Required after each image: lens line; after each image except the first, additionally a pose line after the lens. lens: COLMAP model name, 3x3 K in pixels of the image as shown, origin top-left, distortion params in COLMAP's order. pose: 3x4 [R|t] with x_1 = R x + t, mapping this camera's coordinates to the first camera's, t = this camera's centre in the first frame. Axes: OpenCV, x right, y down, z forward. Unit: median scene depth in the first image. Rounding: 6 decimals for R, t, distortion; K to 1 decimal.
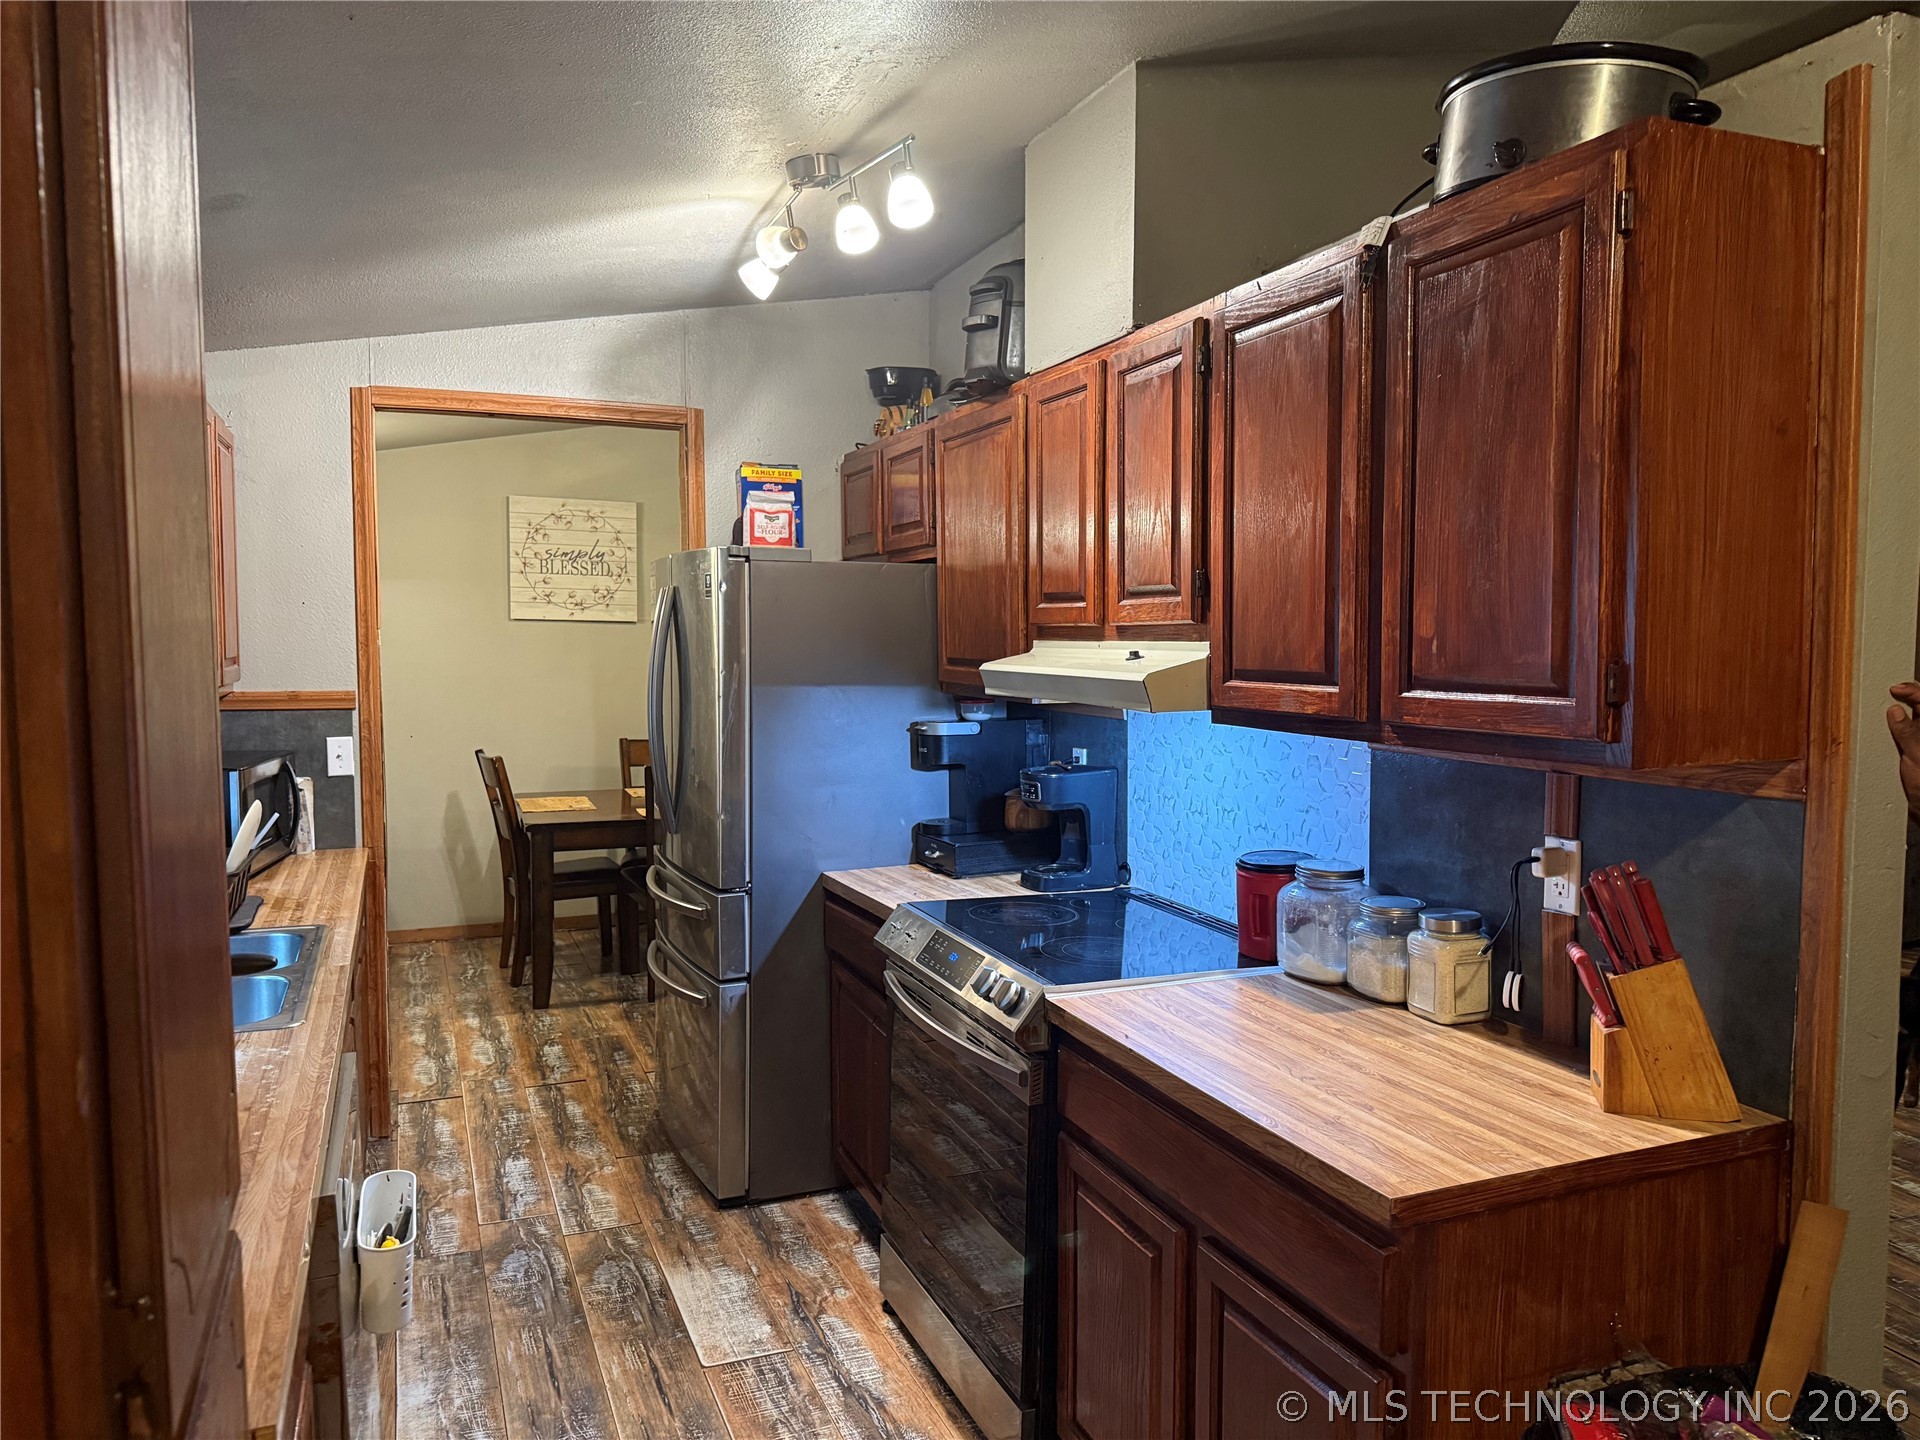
lens RADIAL K [[1380.0, 0, 967.8], [0, 1380.0, 710.0], [0, 0, 1]] dist [0.053635, -0.052877]
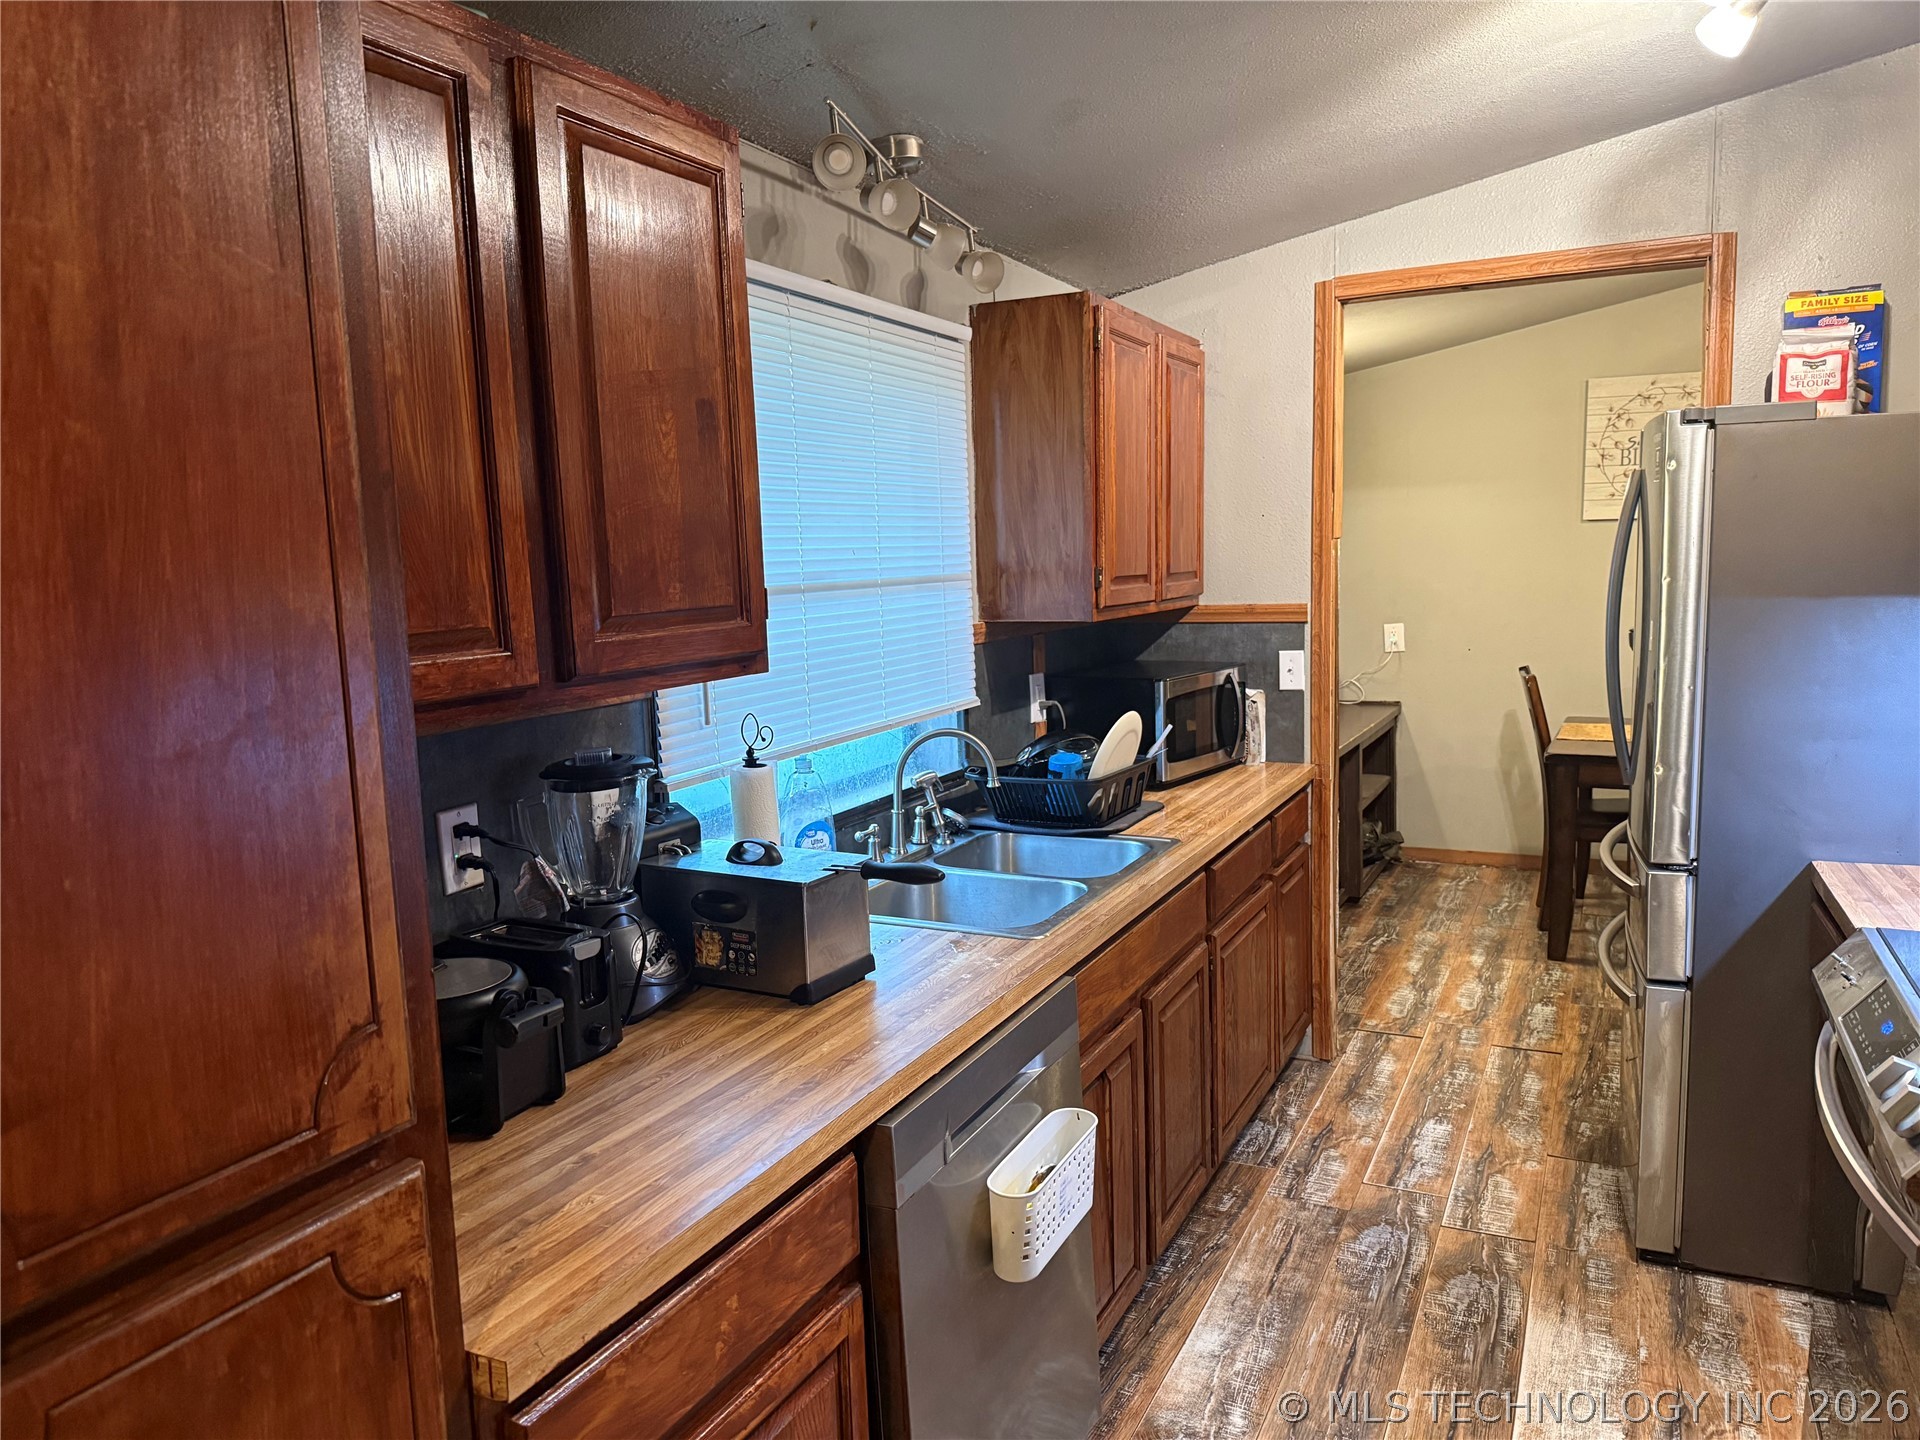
lens RADIAL K [[1380.0, 0, 970.0], [0, 1380.0, 718.6], [0, 0, 1]] dist [0.053635, -0.052877]
pose [[0.671240, 0.064854, -0.738397, 0.143234], [-0.011201, 0.996939, 0.077379, -0.006936], [0.741155, -0.043669, 0.669912, 0.208838]]
